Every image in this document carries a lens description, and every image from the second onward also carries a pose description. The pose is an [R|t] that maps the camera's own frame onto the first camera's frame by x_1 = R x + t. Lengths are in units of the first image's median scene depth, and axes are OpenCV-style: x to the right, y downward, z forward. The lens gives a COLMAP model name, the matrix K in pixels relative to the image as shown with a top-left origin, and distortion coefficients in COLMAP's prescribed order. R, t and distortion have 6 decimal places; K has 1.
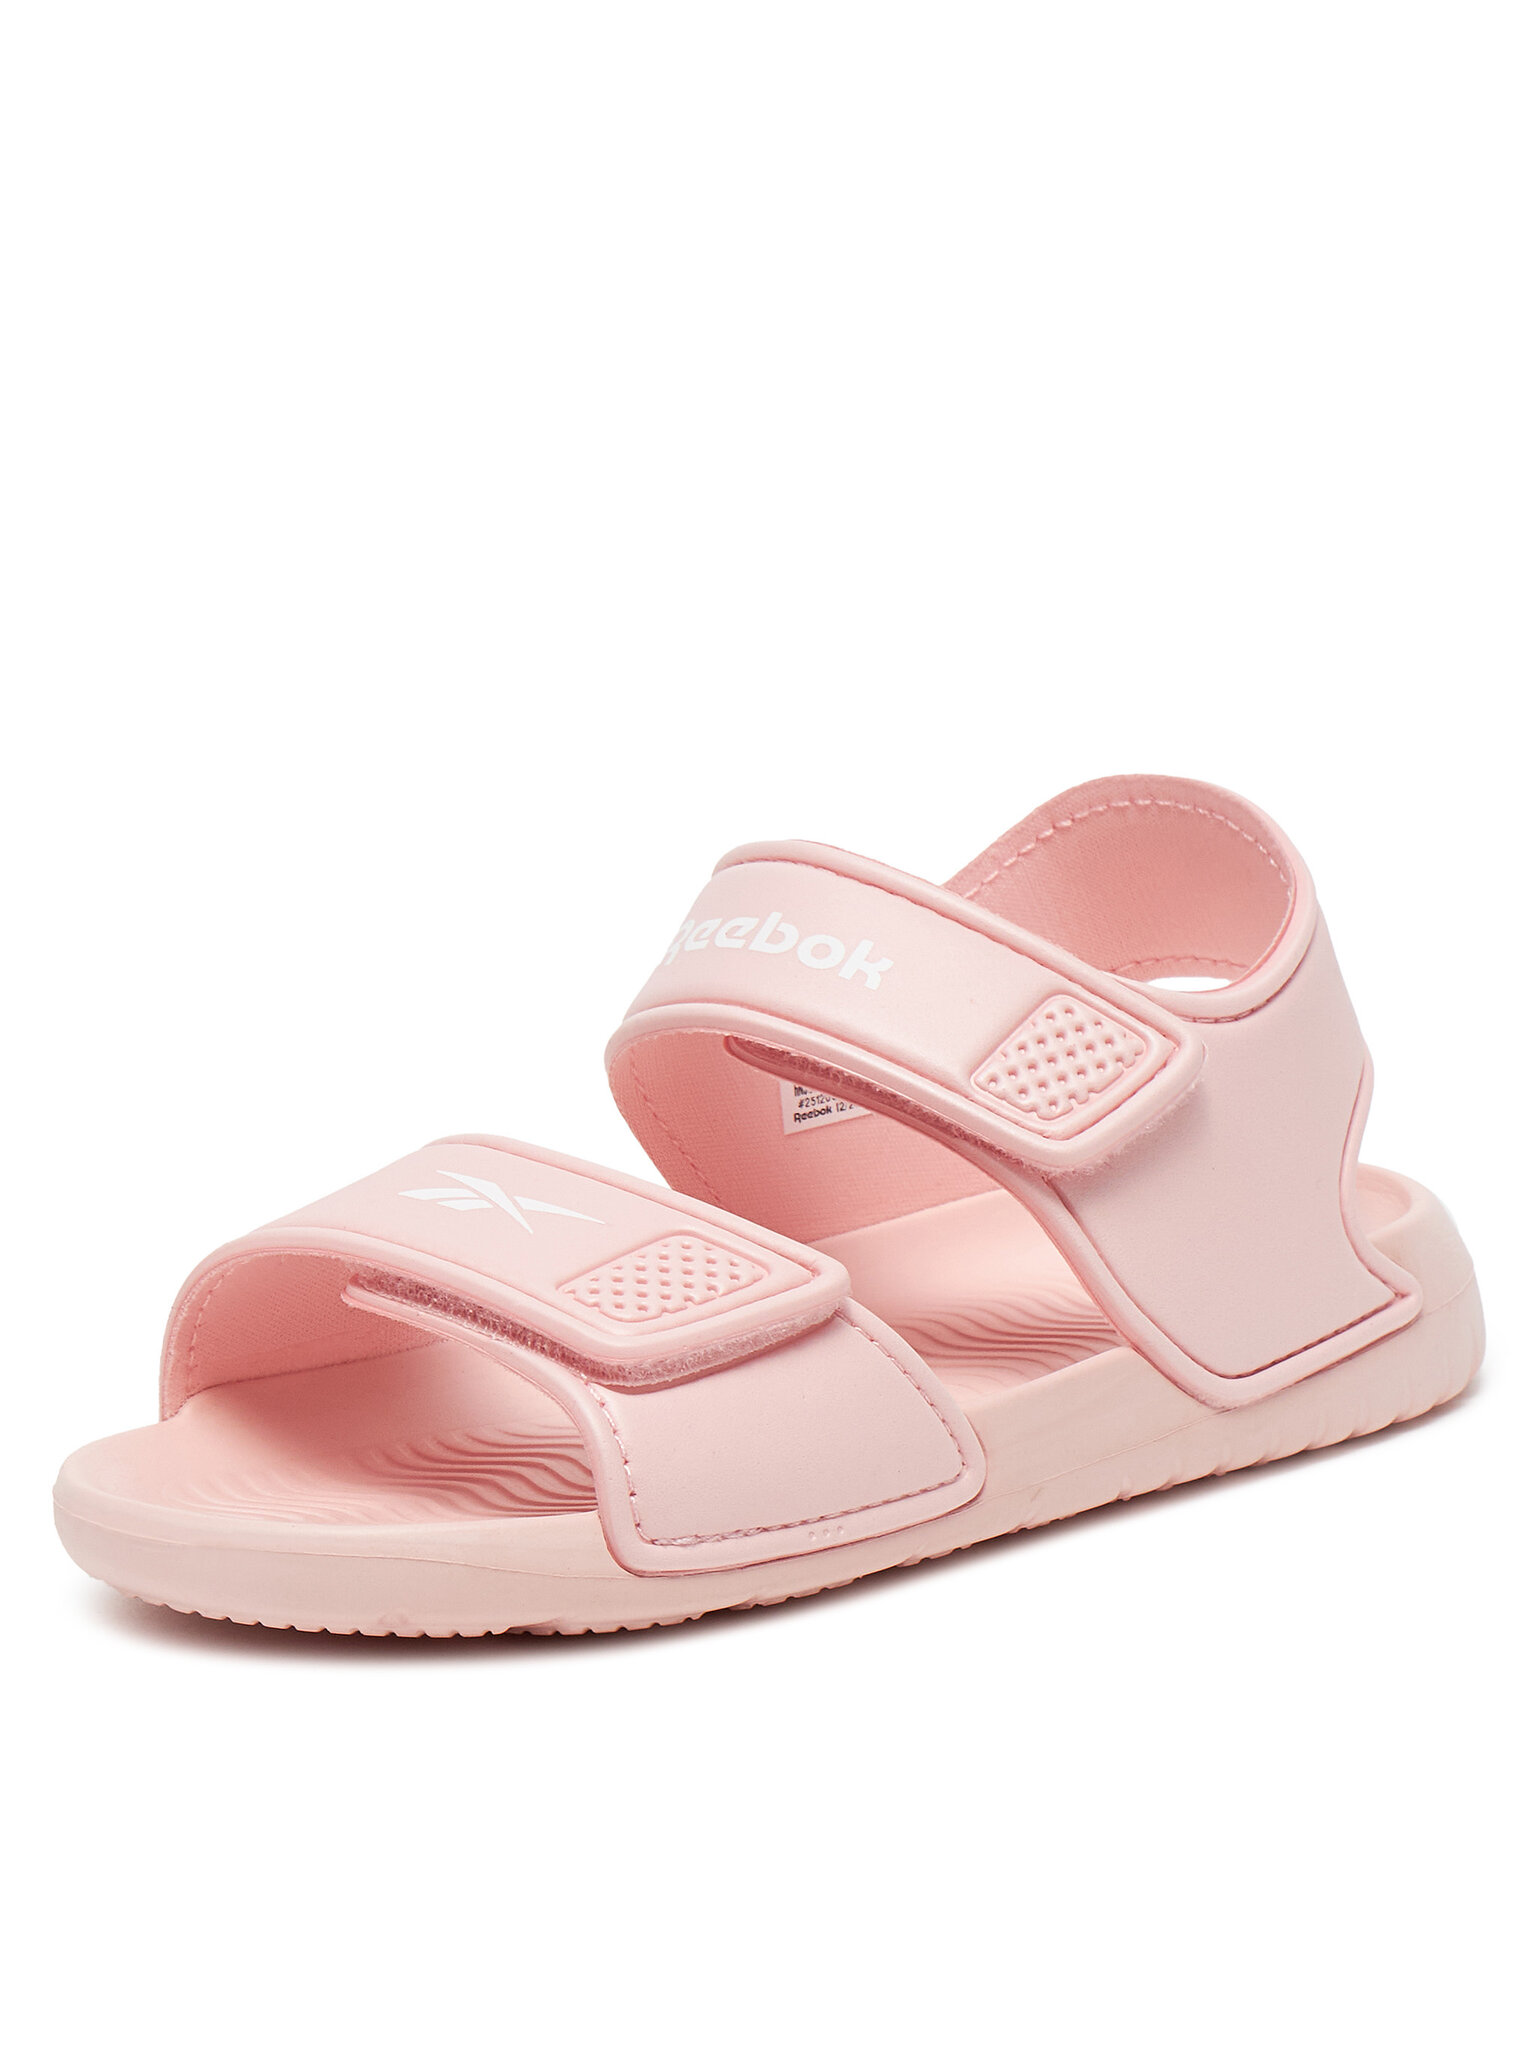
lens RADIAL K [[4414.7, 0, 766.9], [0, 4414.7, 1024.1], [0, 0, 1]] dist [0.234411, 0.000000]
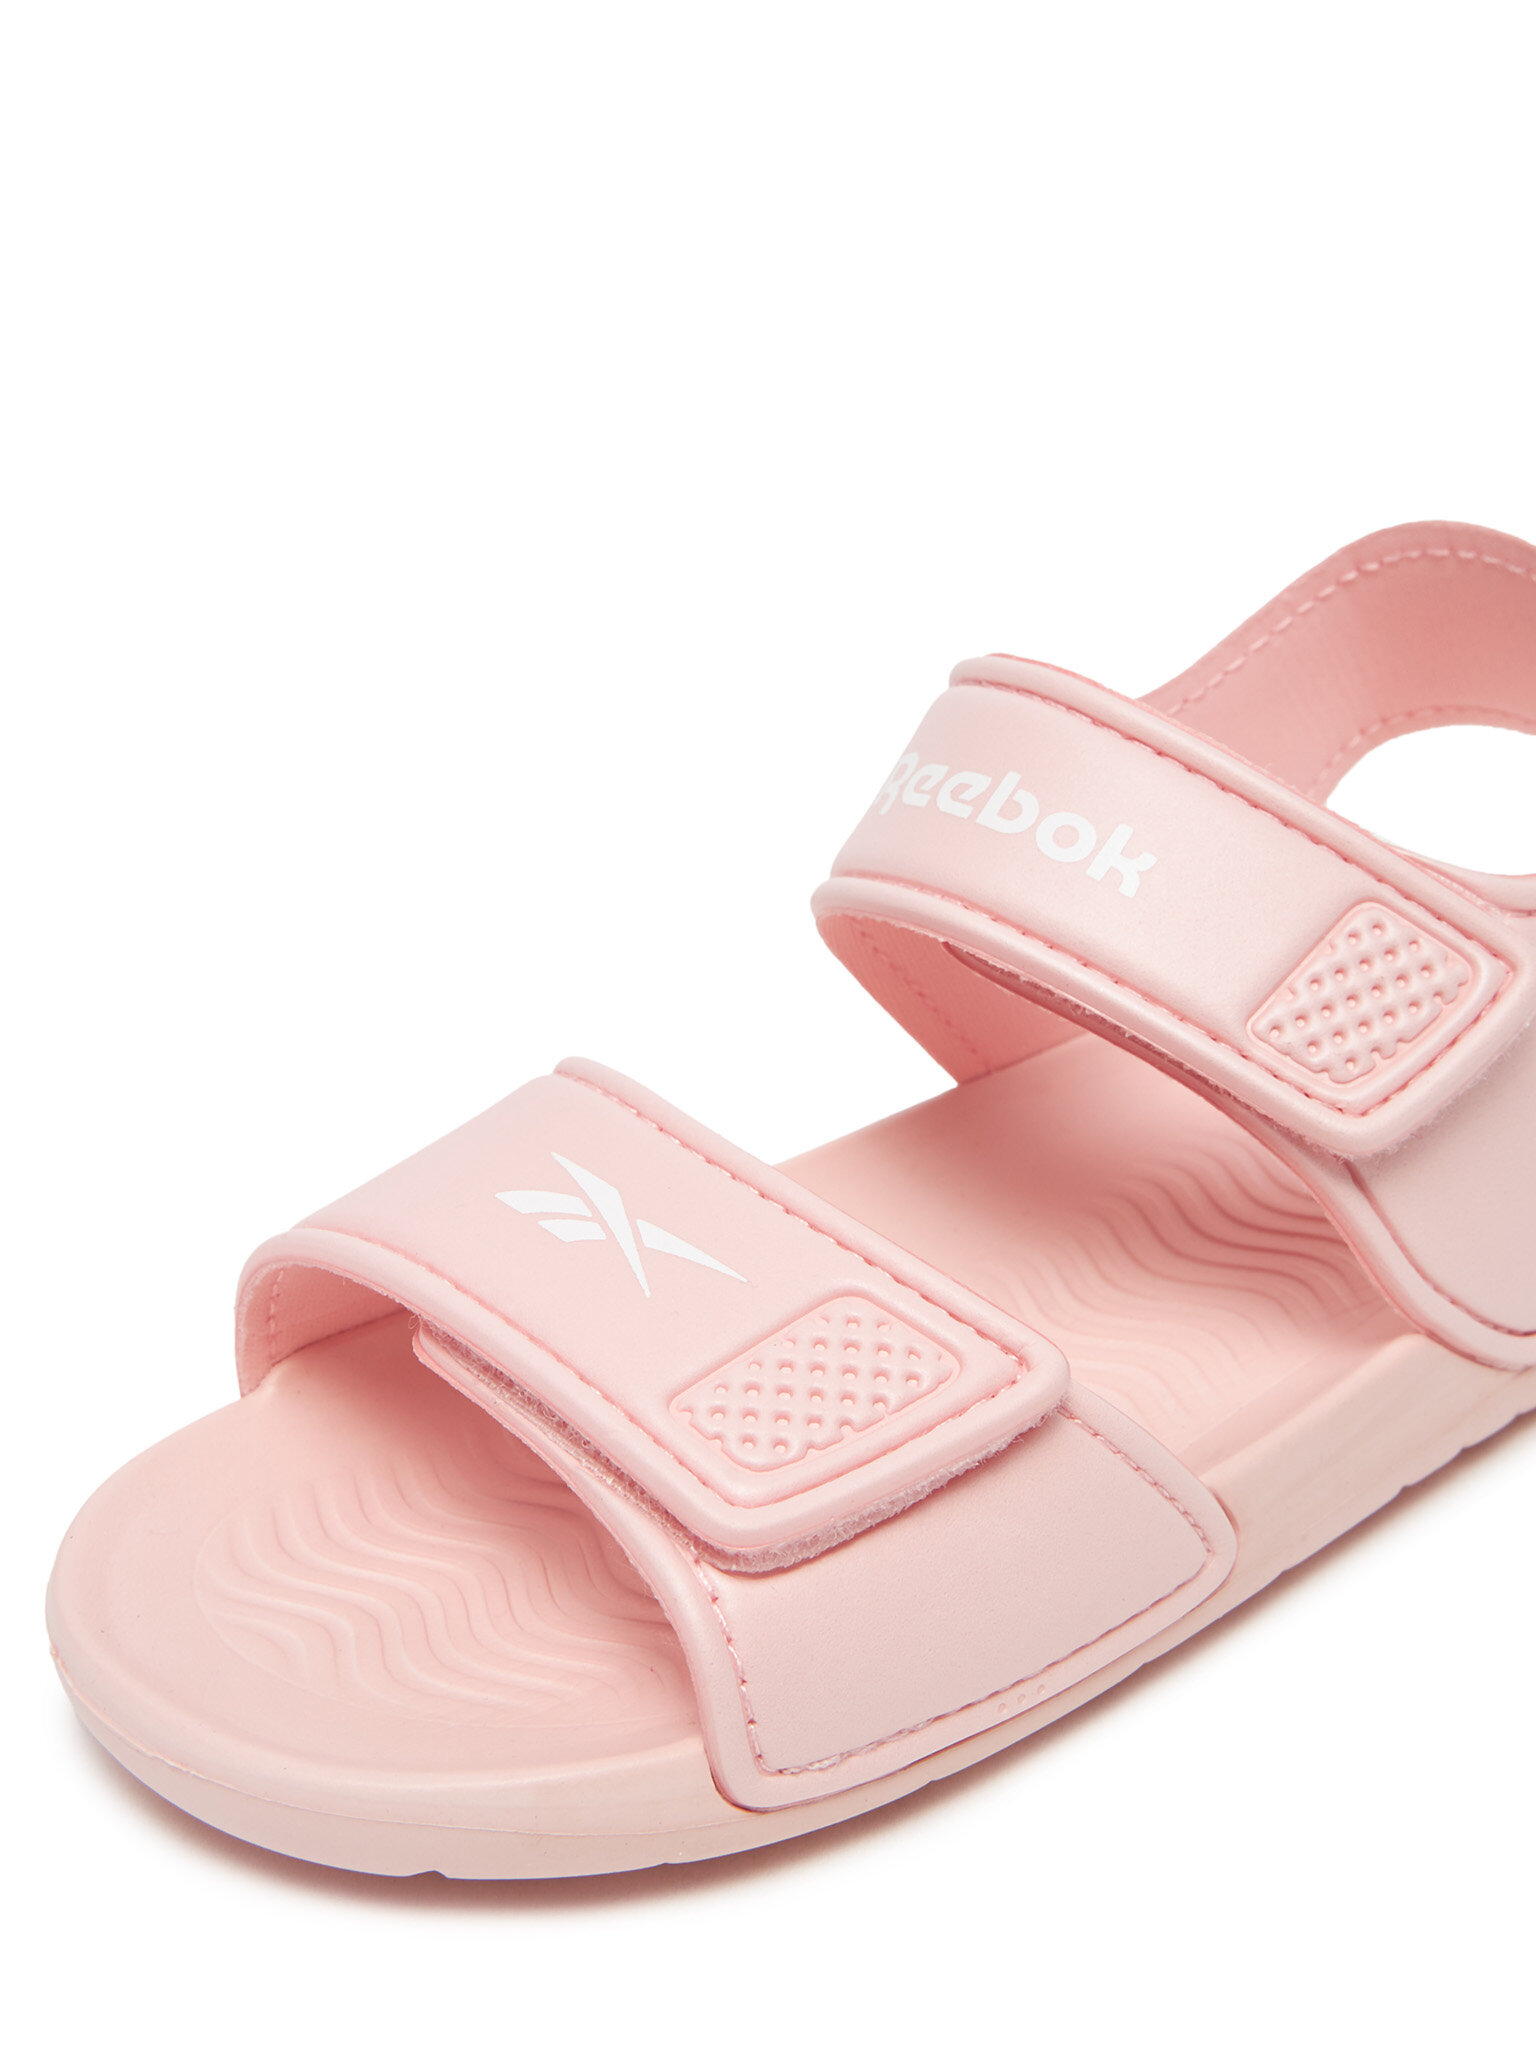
lens RADIAL K [[2804.9, 0, 852.6], [0, 2804.9, 1042.1], [0, 0, 1]] dist [-0.026353, 0.000000]
pose [[0.995687, 0.046826, -0.080087, 0.016338], [-0.025669, 0.968622, 0.247209, -0.104739], [0.089150, -0.244087, 0.965647, 0.508756]]
